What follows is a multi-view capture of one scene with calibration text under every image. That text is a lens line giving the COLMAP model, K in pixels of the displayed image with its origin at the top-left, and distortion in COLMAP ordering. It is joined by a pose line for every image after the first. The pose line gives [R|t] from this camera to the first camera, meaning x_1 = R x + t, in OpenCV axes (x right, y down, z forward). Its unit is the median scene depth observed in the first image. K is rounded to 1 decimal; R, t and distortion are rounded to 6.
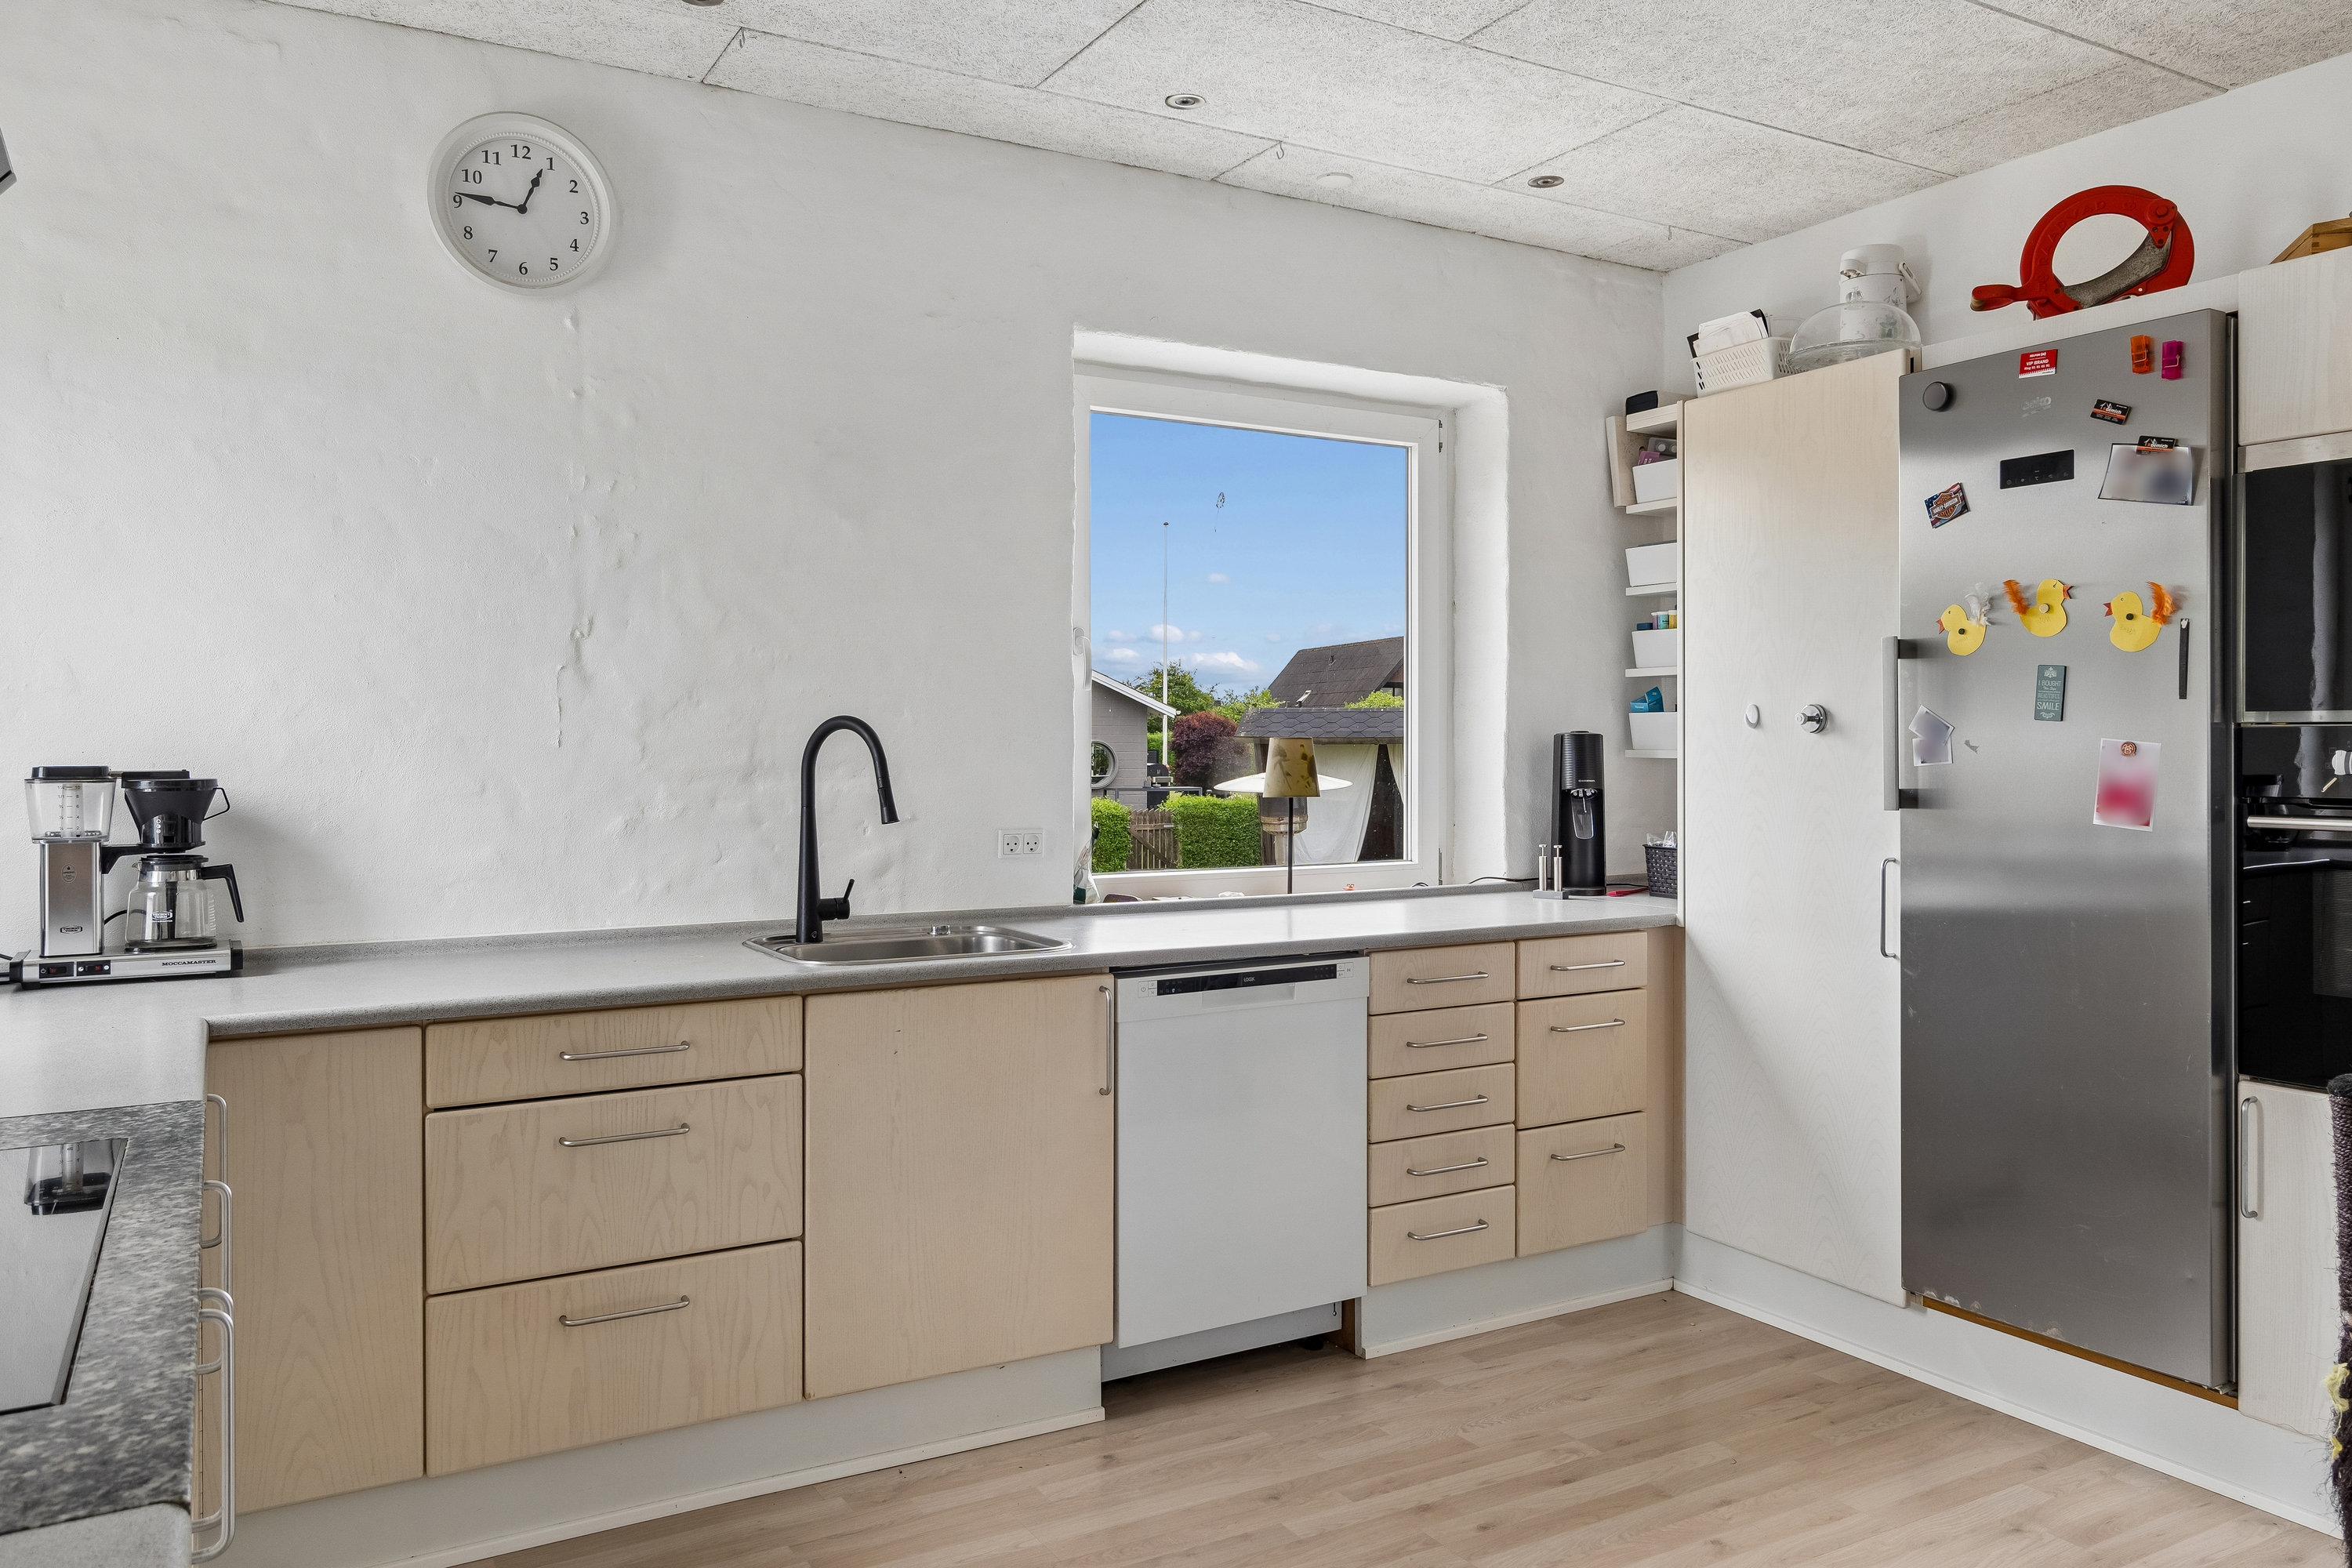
lens RADIAL K [[1657.8, 0, 1176.7], [0, 1657.8, 780.0], [0, 0, 1]] dist [-0.008511, 0.009872]
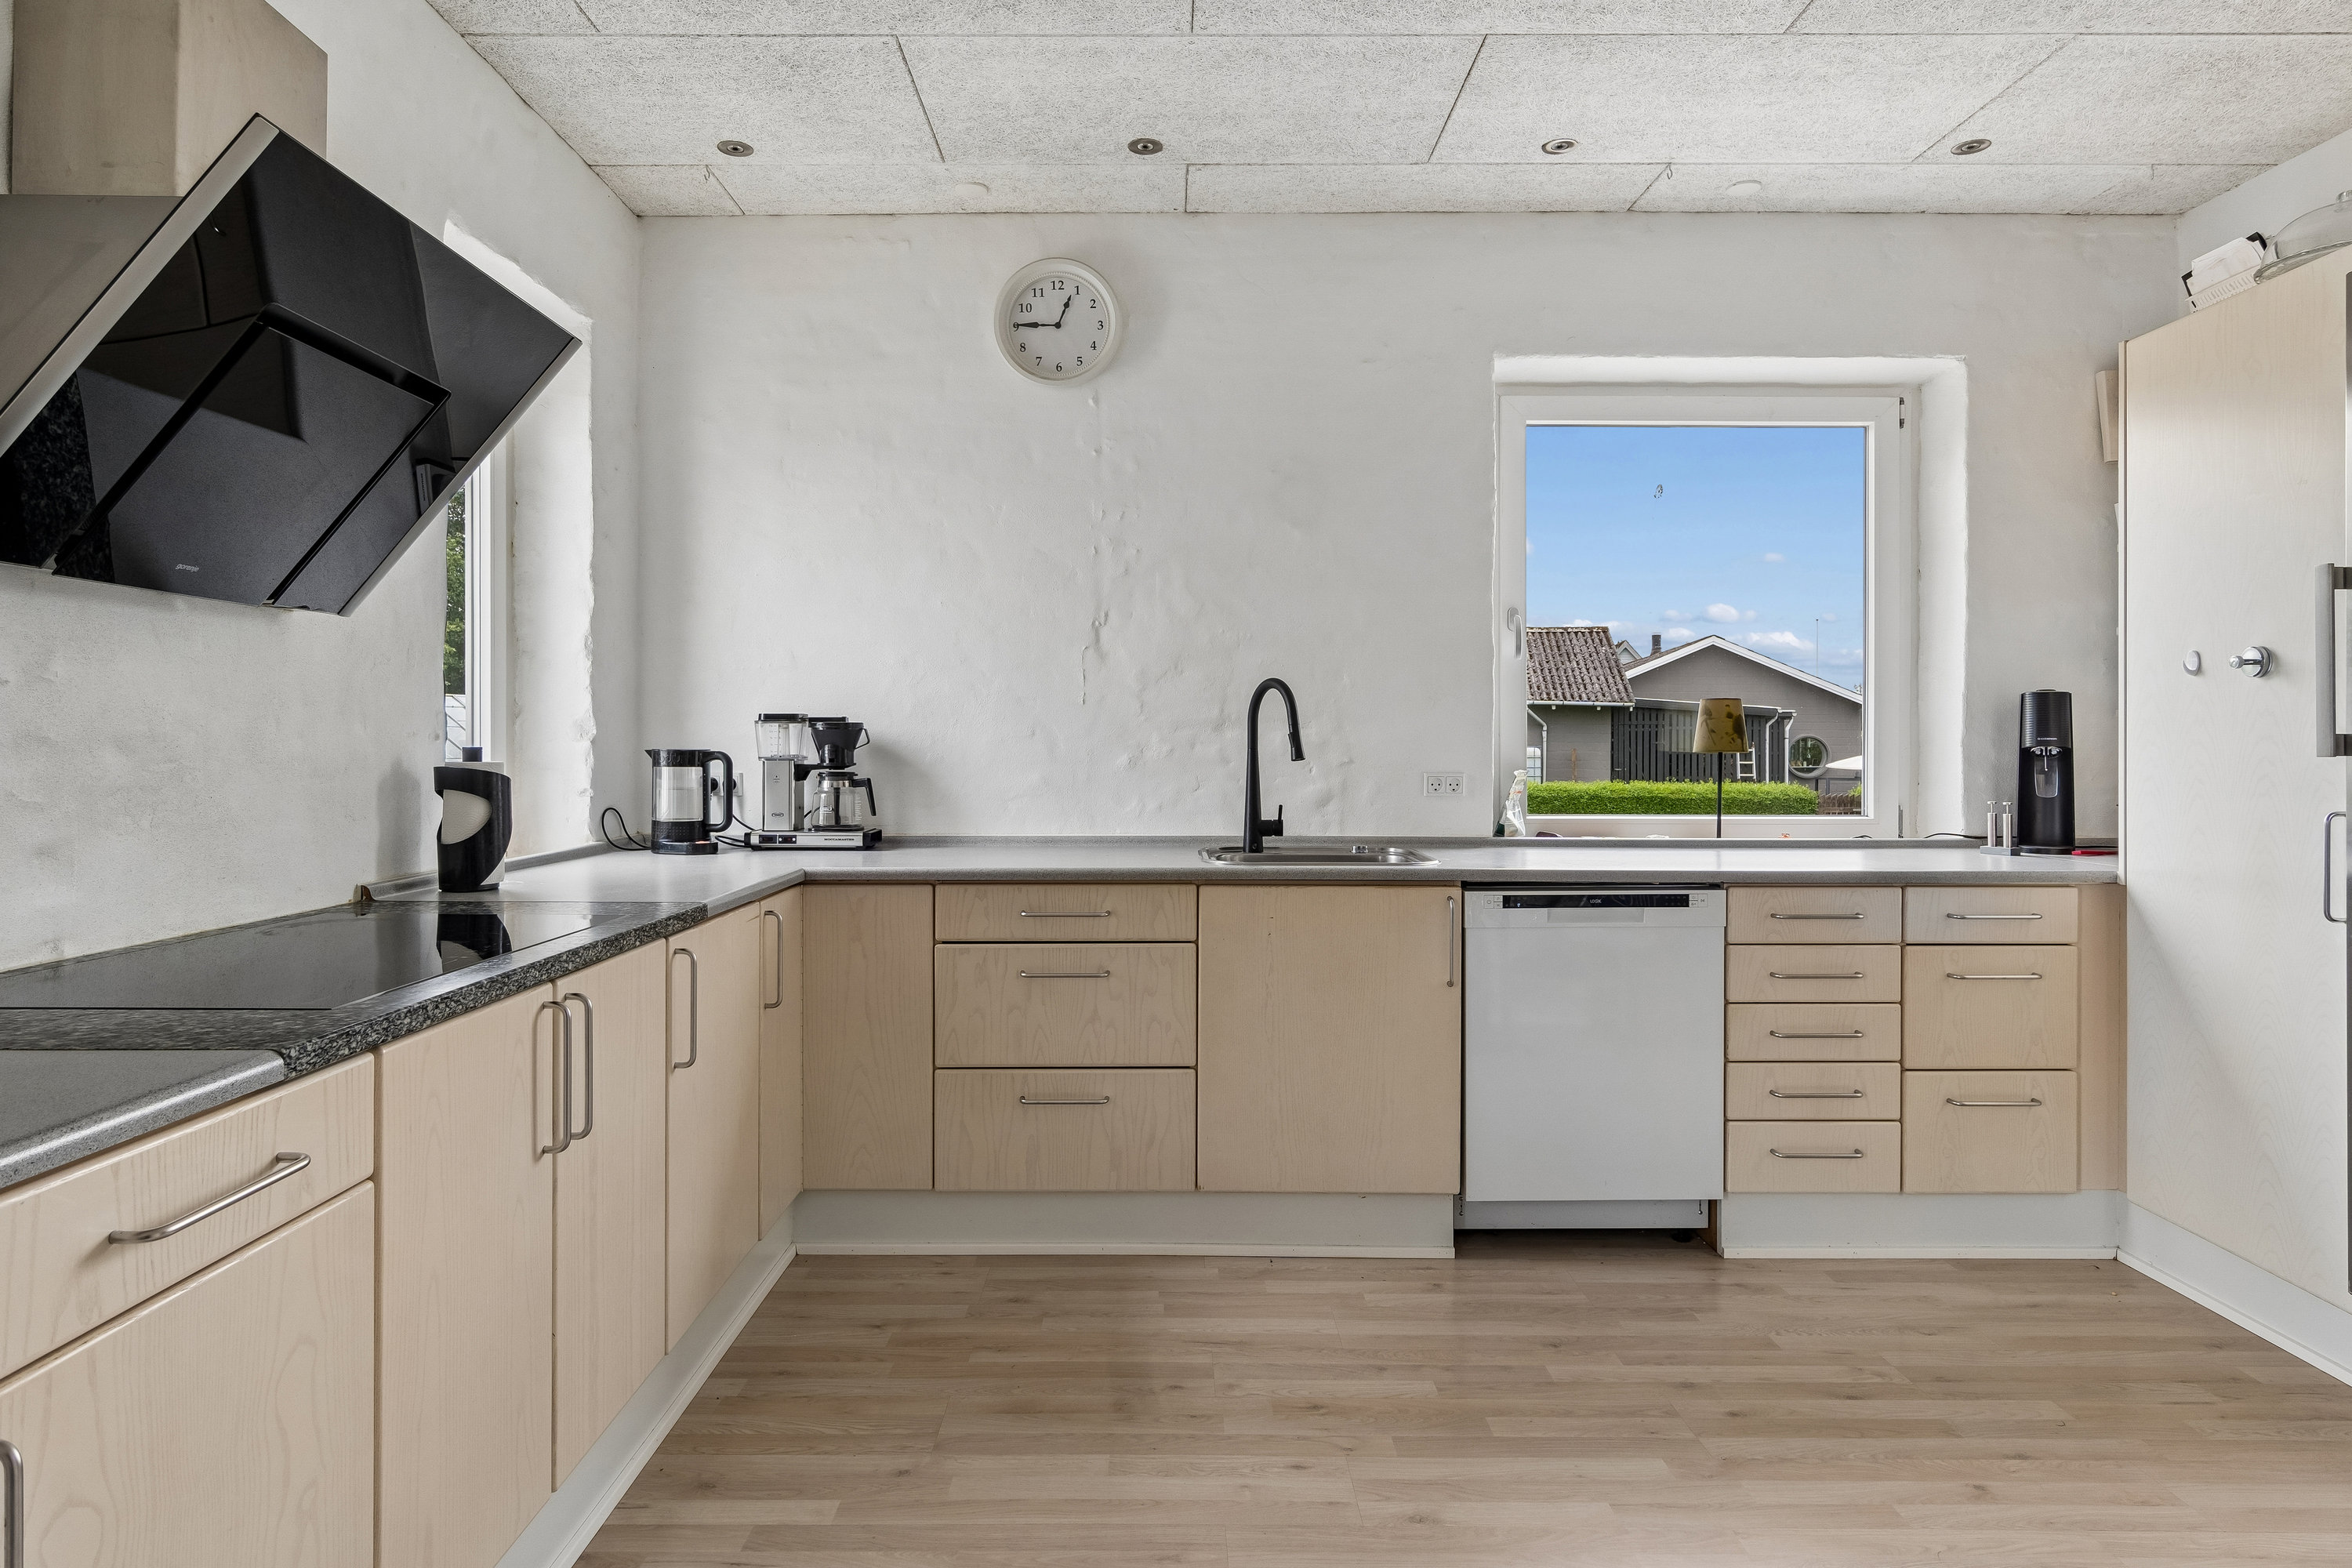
lens RADIAL K [[1317.5, 0, 1177.1], [0, 1317.5, 767.7], [0, 0, 1]] dist [-0.004328, 0.002408]
pose [[0.866723, 0.011240, -0.498664, 0.247637], [-0.012582, 0.999921, 0.000668, 0.031507], [0.498632, 0.005695, 0.866795, 0.067677]]
